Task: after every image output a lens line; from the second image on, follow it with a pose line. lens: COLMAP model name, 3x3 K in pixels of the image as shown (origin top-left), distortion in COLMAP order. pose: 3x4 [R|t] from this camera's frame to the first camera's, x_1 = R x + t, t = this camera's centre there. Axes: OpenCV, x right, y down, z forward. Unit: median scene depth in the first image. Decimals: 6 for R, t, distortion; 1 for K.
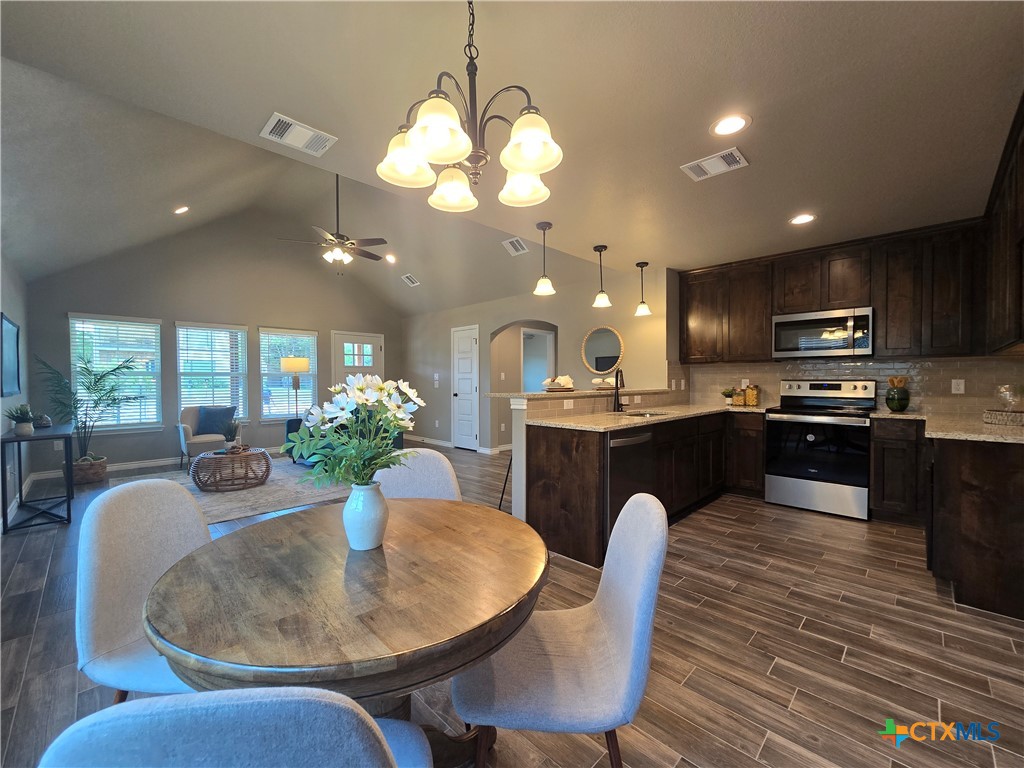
lens RADIAL K [[418.9, 0, 507.2], [0, 418.9, 387.7], [0, 0, 1]] dist [-0.001044, -0.000315]
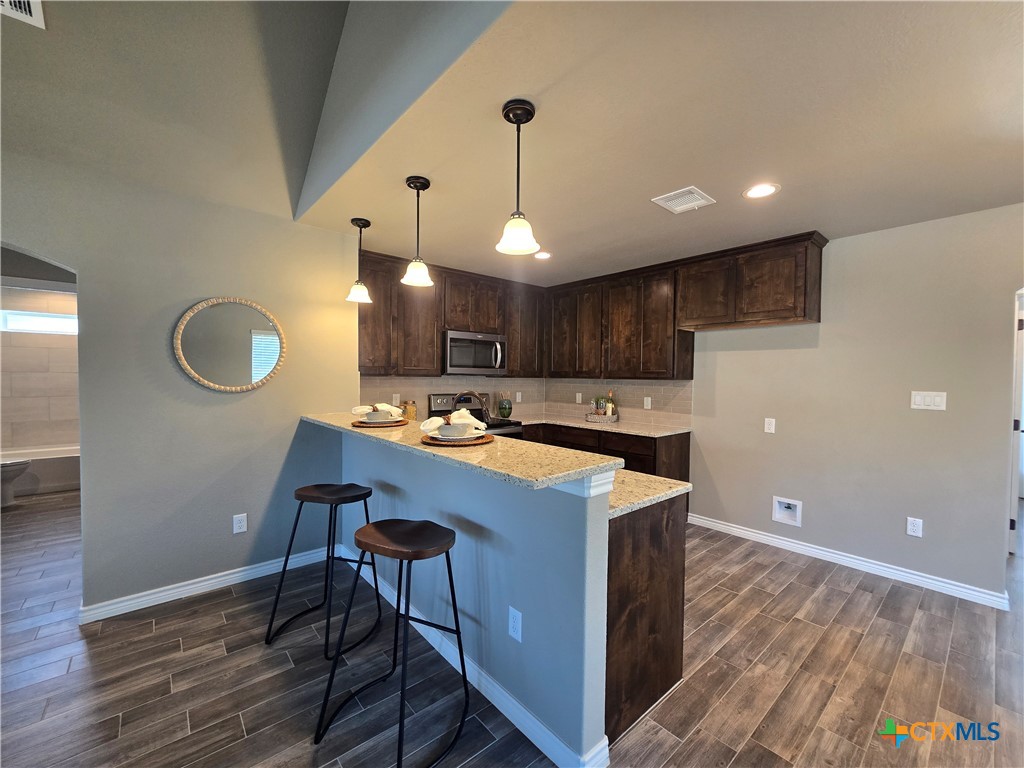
lens RADIAL K [[418.9, 0, 507.2], [0, 418.9, 387.7], [0, 0, 1]] dist [-0.001044, -0.000315]
pose [[0.078263, -0.022870, 0.996670, -0.328254], [0.006437, 0.999728, 0.022435, -0.058153], [-0.996912, 0.004659, 0.078389, 0.780181]]
